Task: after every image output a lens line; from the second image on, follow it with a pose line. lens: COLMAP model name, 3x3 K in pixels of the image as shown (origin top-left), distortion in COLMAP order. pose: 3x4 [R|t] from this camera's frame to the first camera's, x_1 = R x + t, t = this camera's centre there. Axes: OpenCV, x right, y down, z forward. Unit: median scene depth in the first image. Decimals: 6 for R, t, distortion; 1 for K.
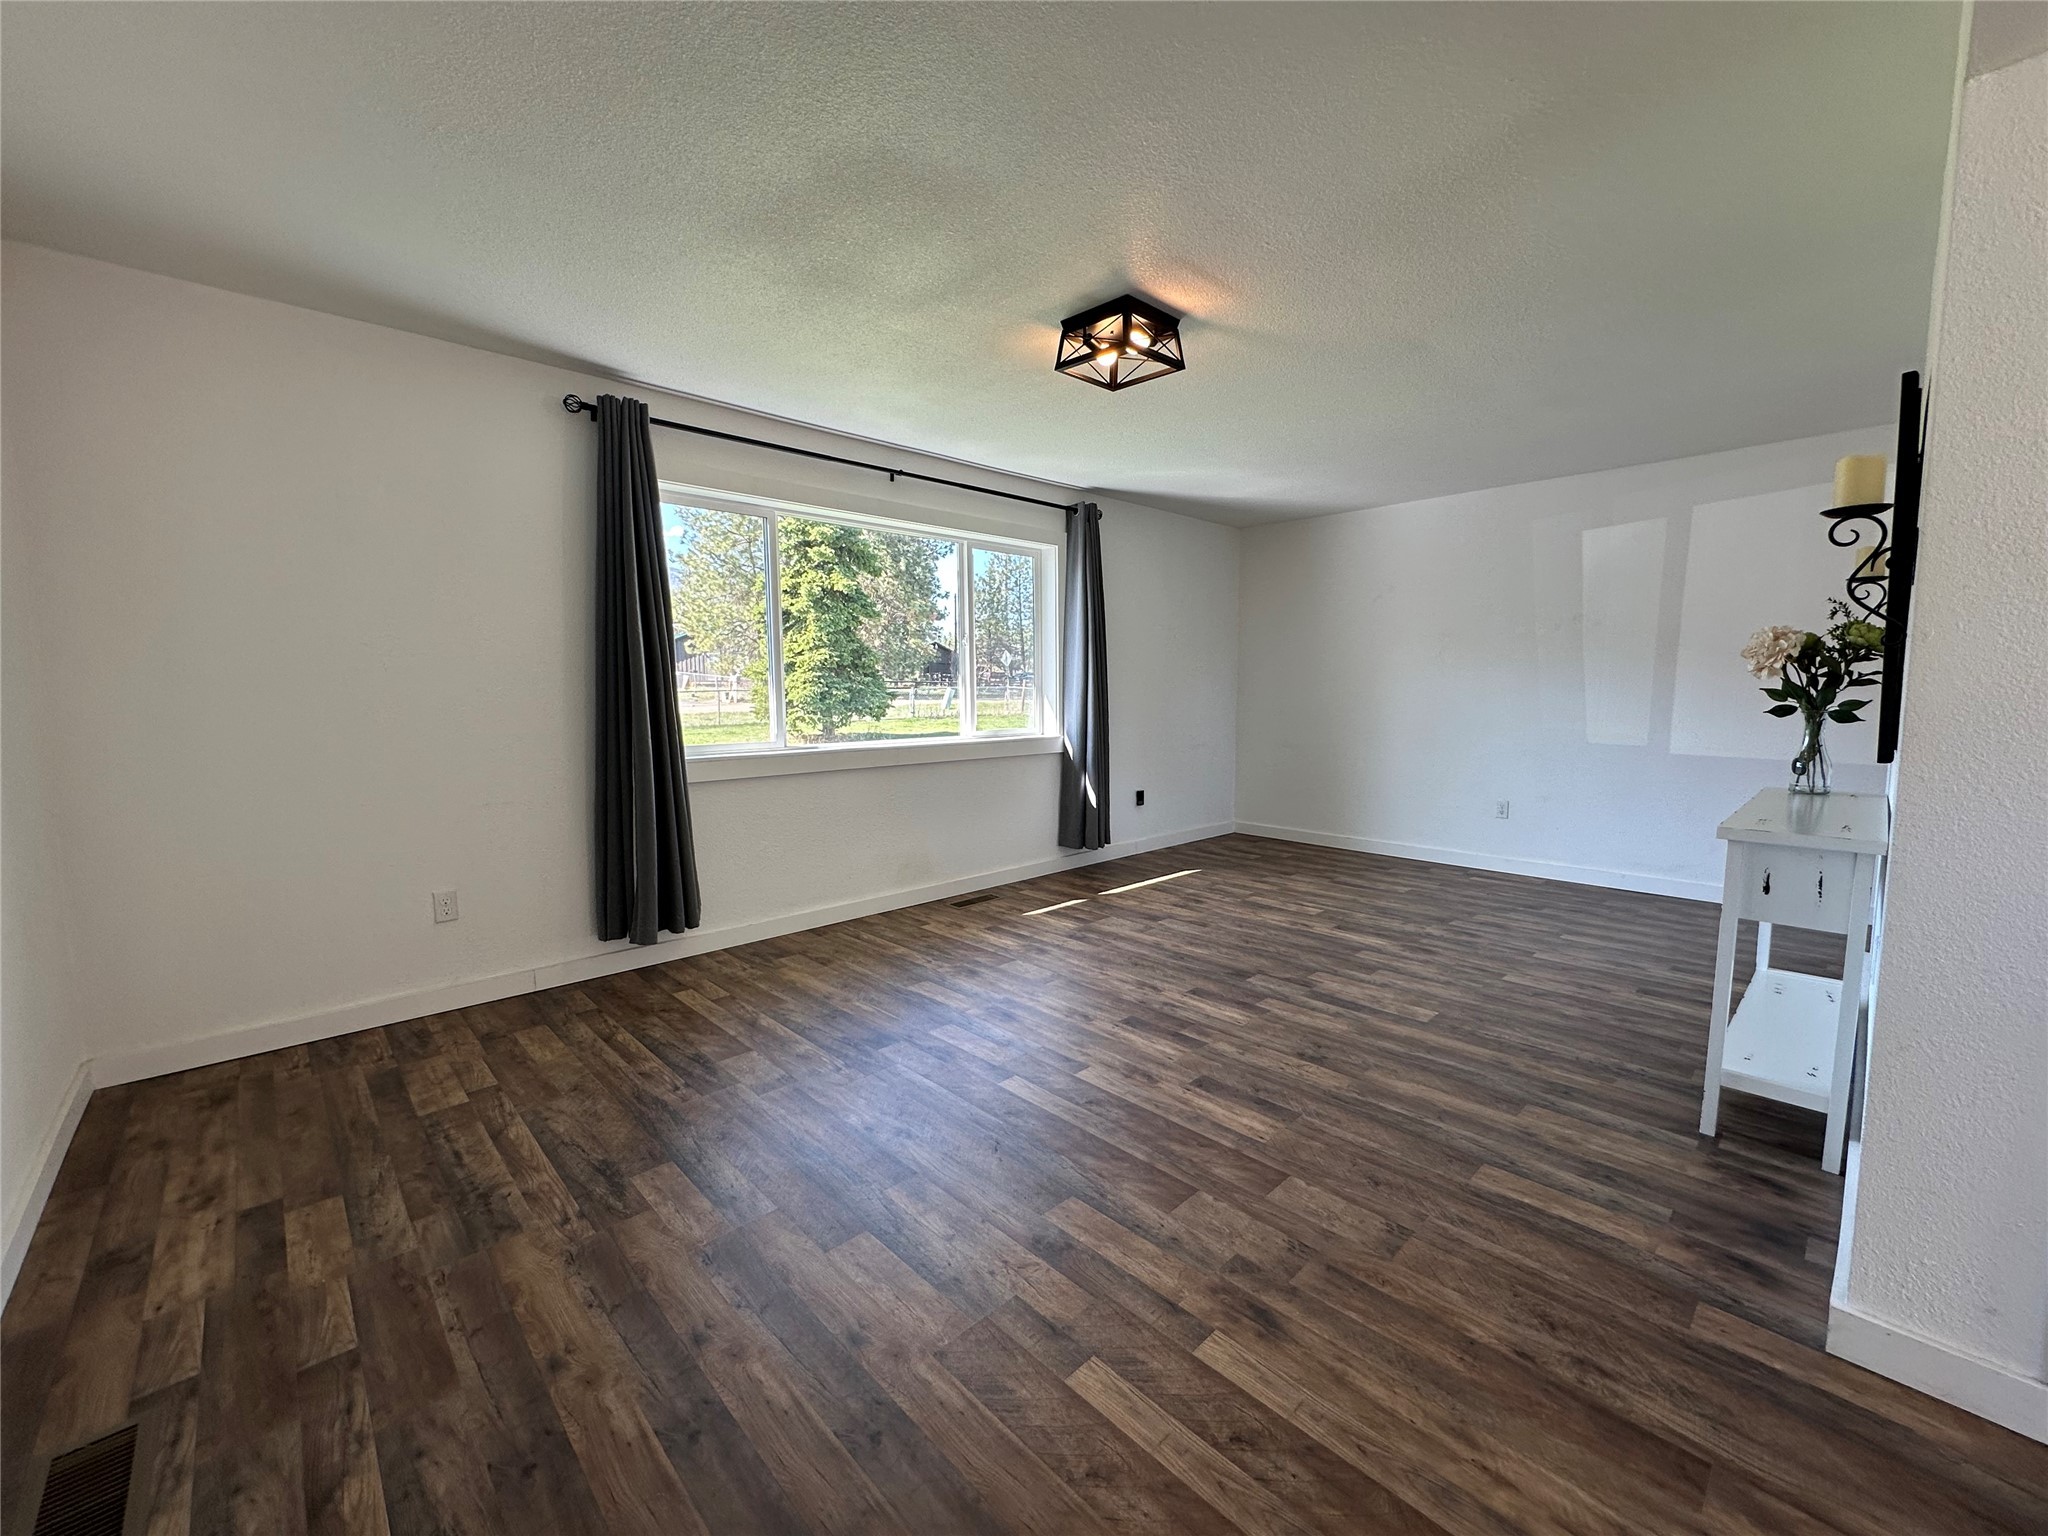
lens RADIAL K [[817.3, 0, 1027.0], [0, 817.3, 767.7], [0, 0, 1]] dist [-0.003105, 0.000705]
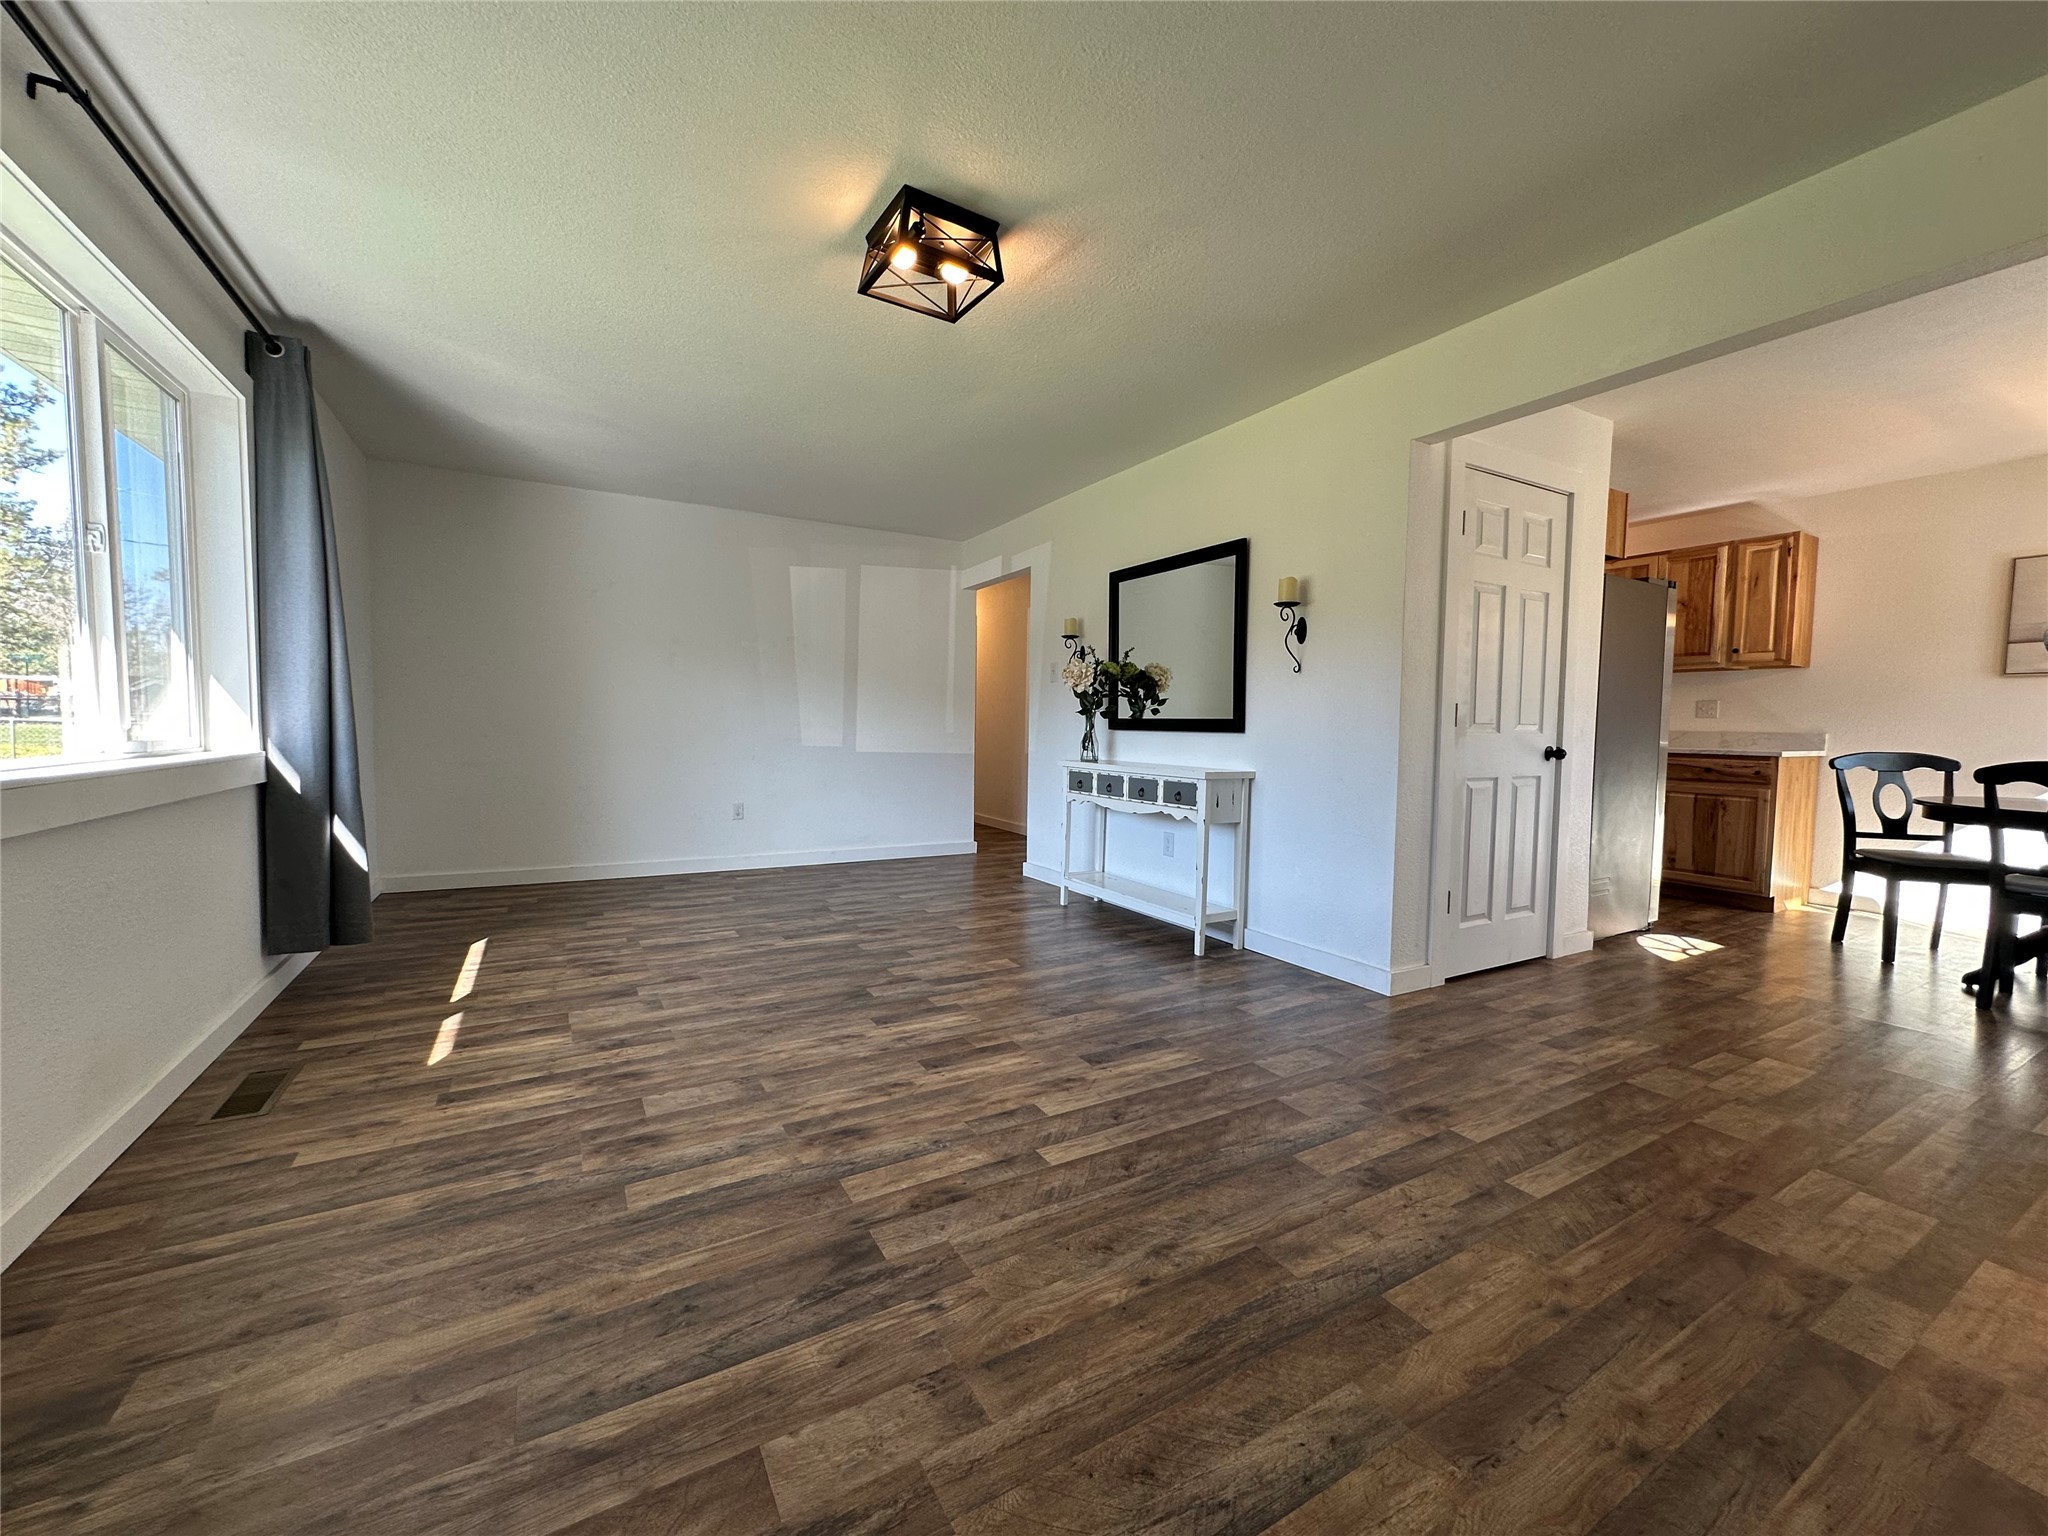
lens RADIAL K [[817.3, 0, 1027.0], [0, 817.3, 767.7], [0, 0, 1]] dist [-0.003105, 0.000705]
pose [[0.233261, -0.042116, 0.971502, -0.502501], [0.076922, 0.996730, 0.024741, -0.003525], [-0.969367, 0.068958, 0.235738, 0.532847]]
